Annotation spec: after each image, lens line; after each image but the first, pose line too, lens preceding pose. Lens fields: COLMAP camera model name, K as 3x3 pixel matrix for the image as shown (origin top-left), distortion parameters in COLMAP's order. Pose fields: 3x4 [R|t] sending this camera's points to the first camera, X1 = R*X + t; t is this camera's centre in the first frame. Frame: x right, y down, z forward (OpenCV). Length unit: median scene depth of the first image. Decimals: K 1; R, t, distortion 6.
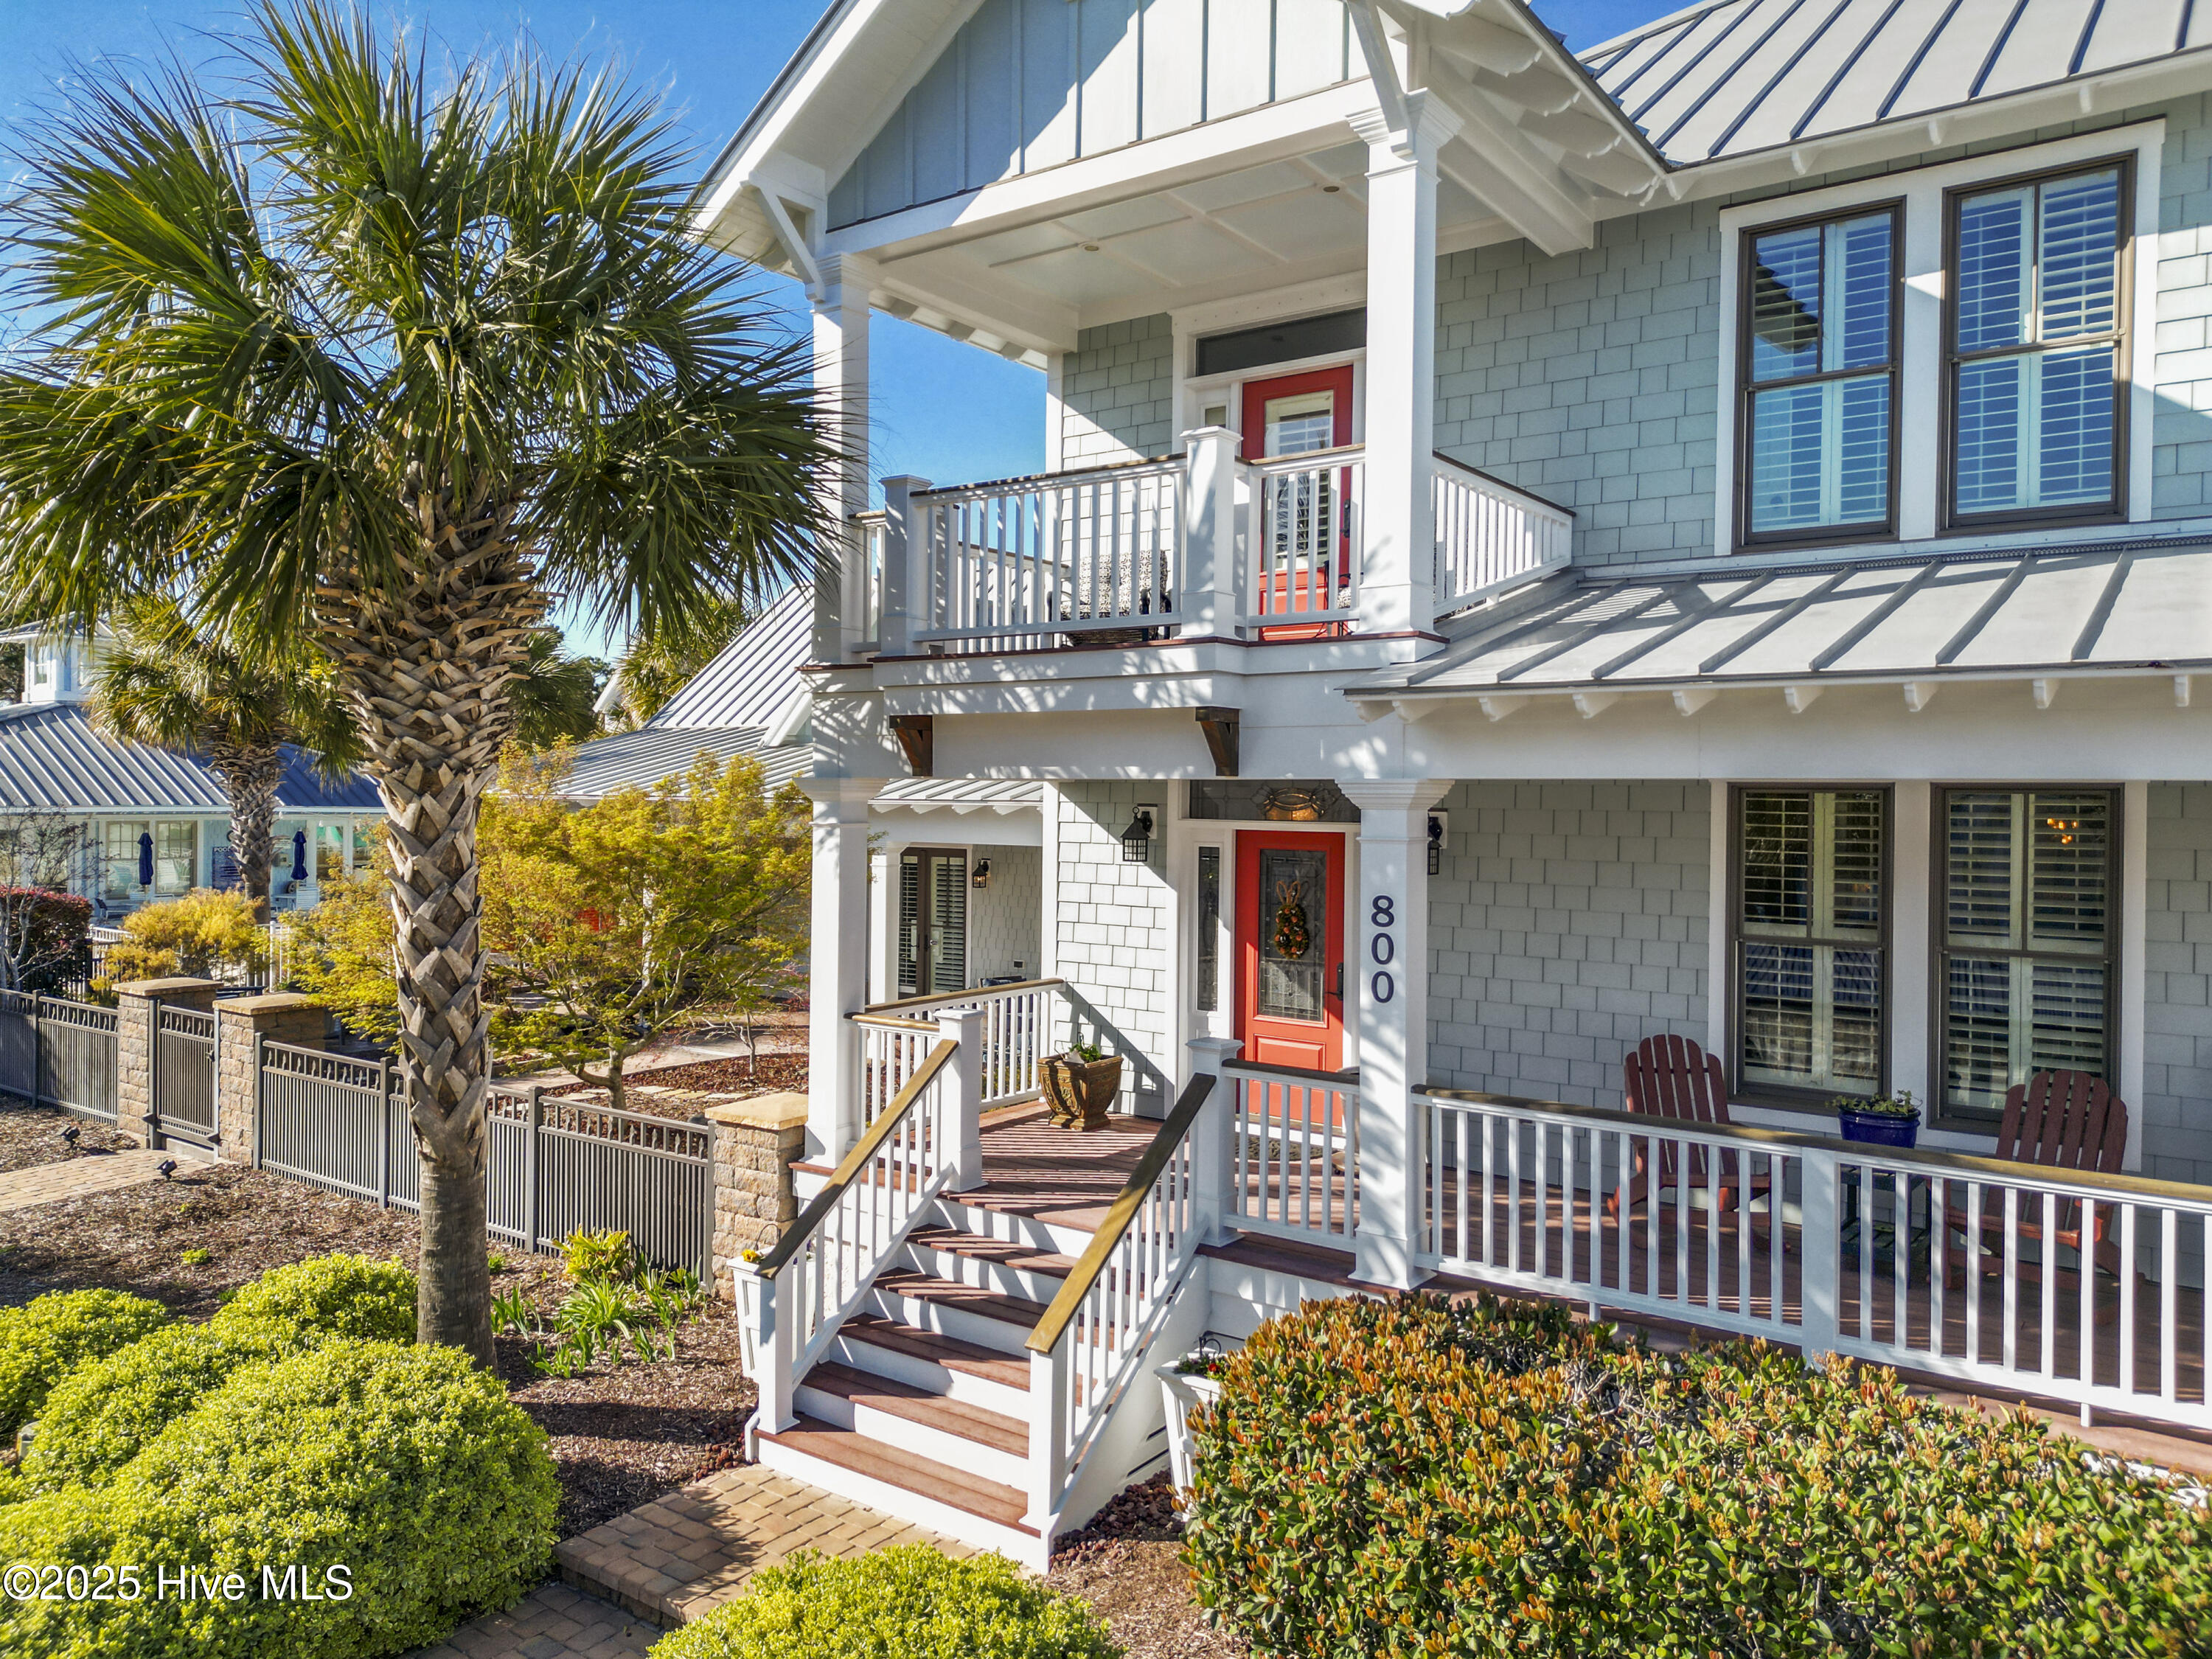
lens RADIAL K [[1560.0, 0, 1081.2], [0, 1560.0, 796.1], [0, 0, 1]] dist [0.036400, -0.018947]
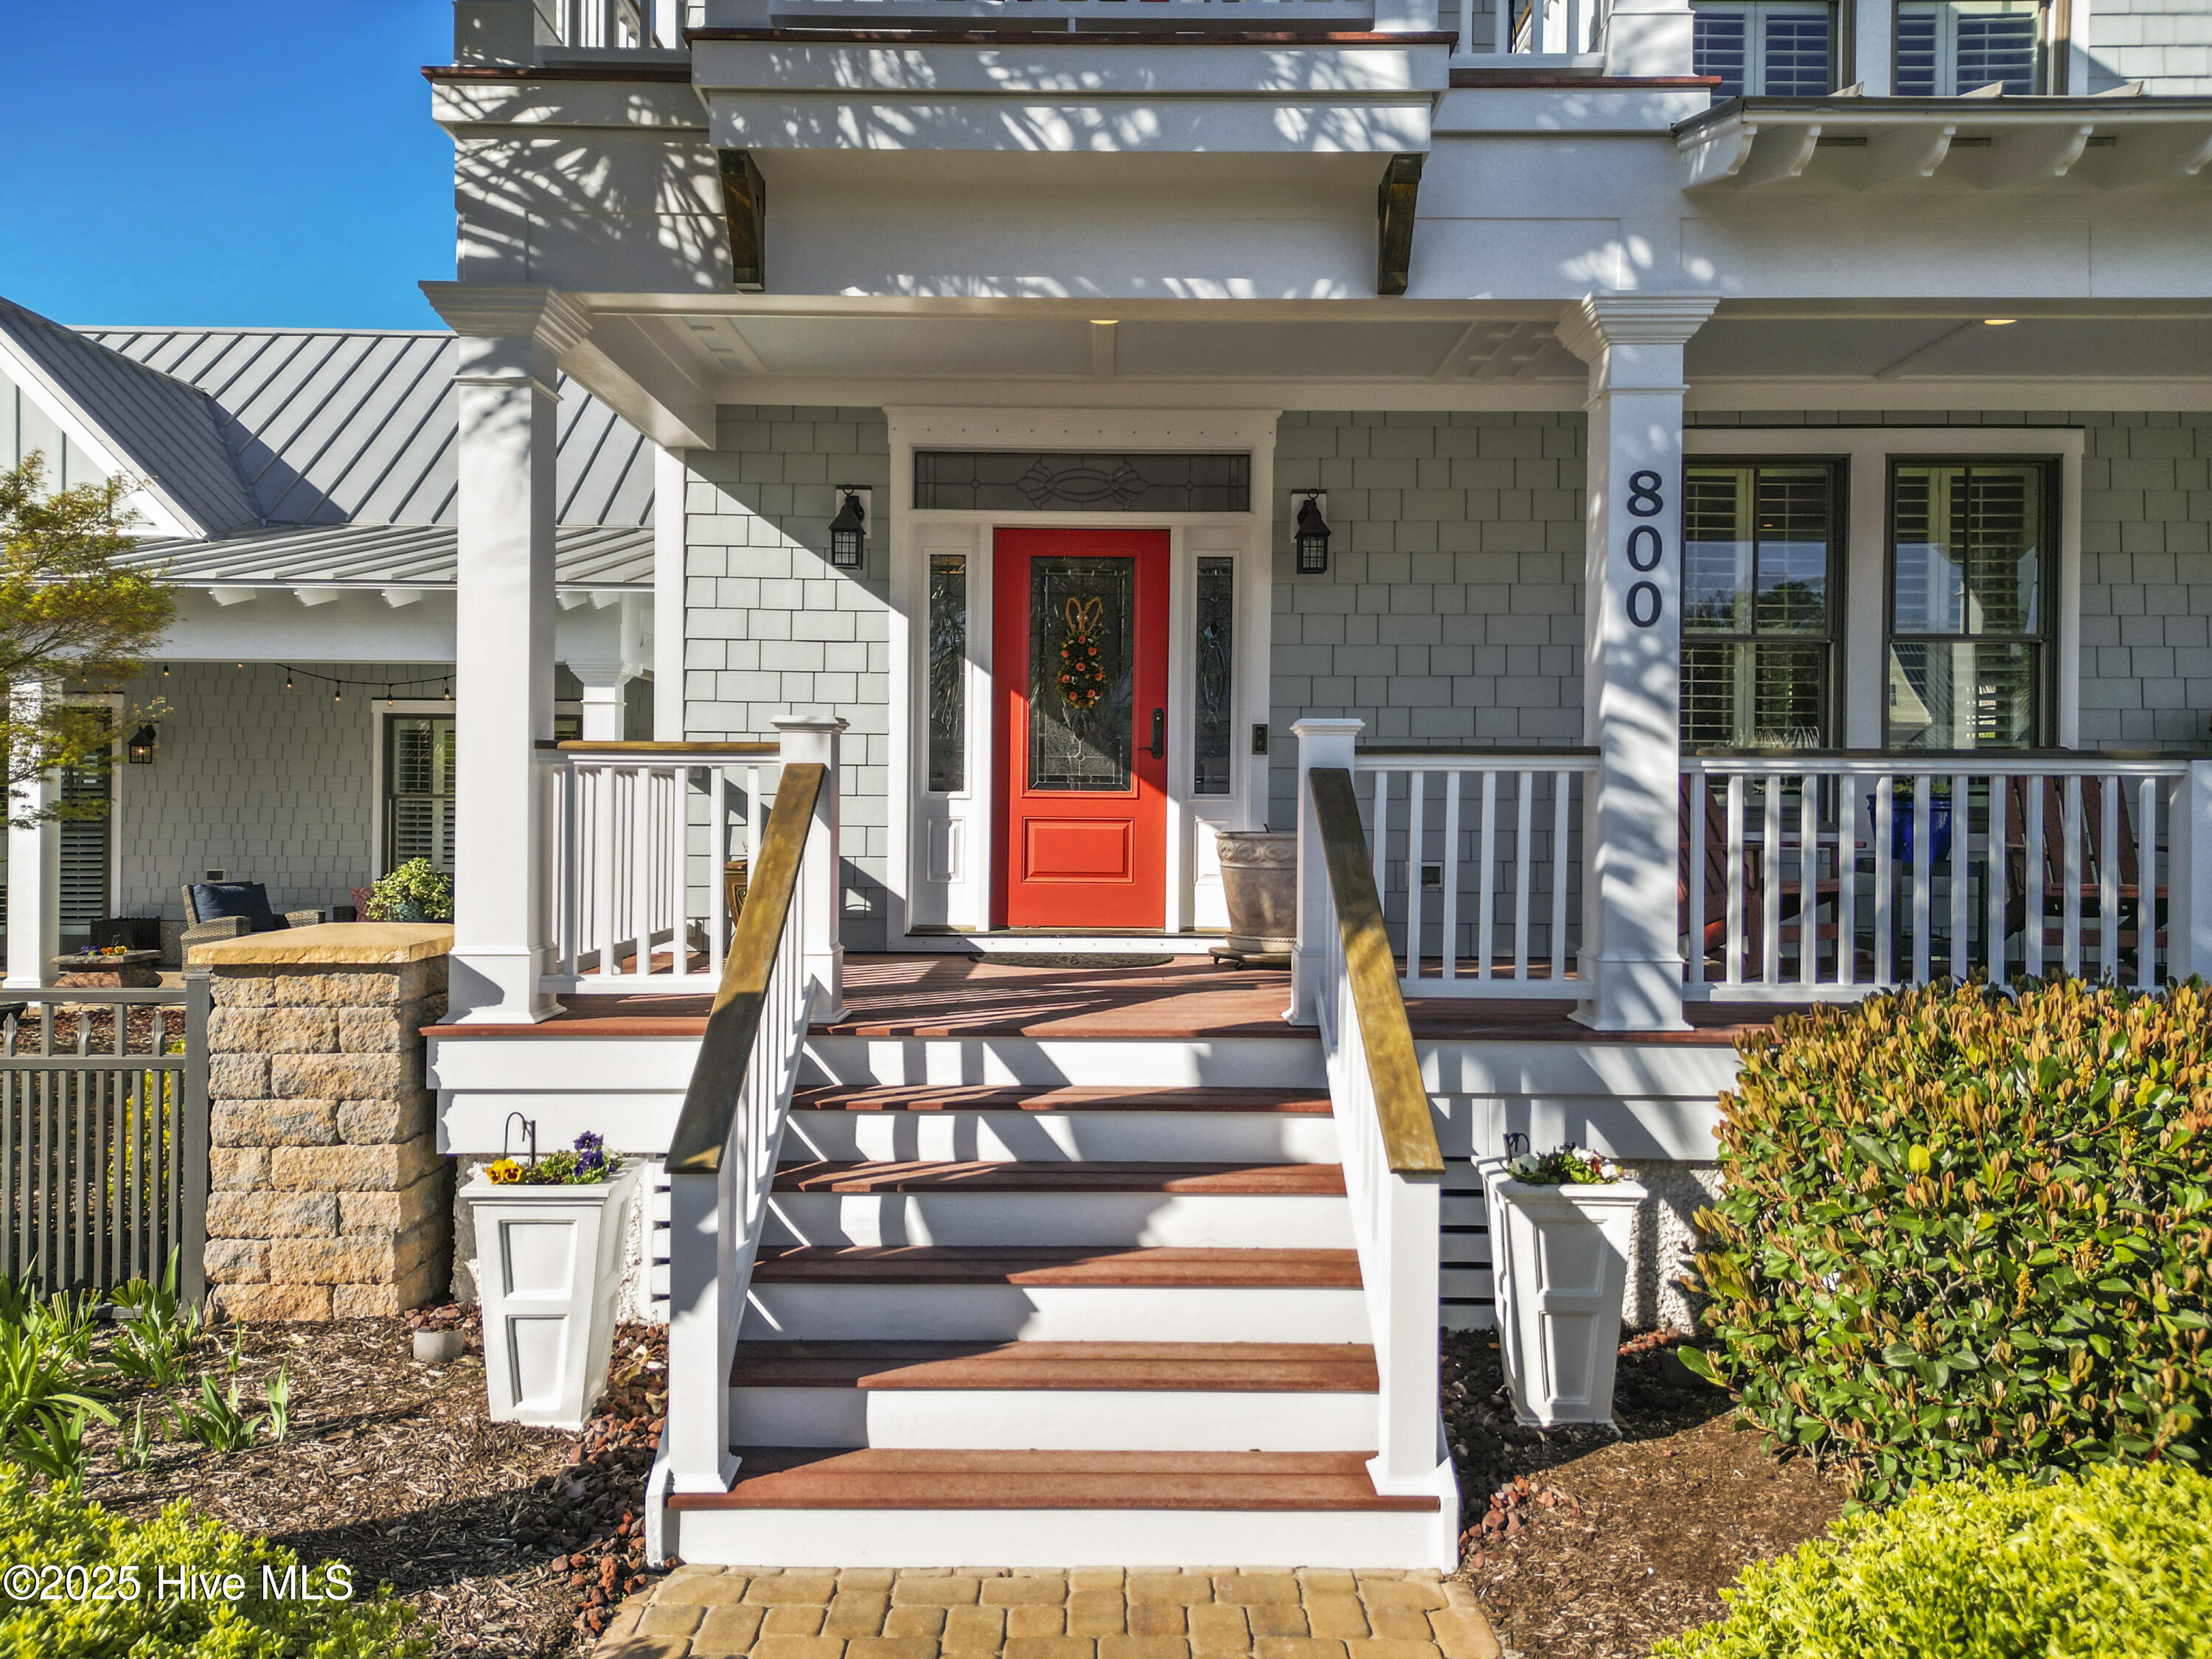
lens RADIAL K [[1560.0, 0, 1095.0], [0, 1560.0, 817.8], [0, 0, 1]] dist [0.036400, -0.018947]
pose [[0.809658, -0.012802, 0.586763, -0.365322], [0.001105, 0.999794, 0.020288, 0.180361], [-0.586901, -0.015778, 0.809505, 0.519368]]
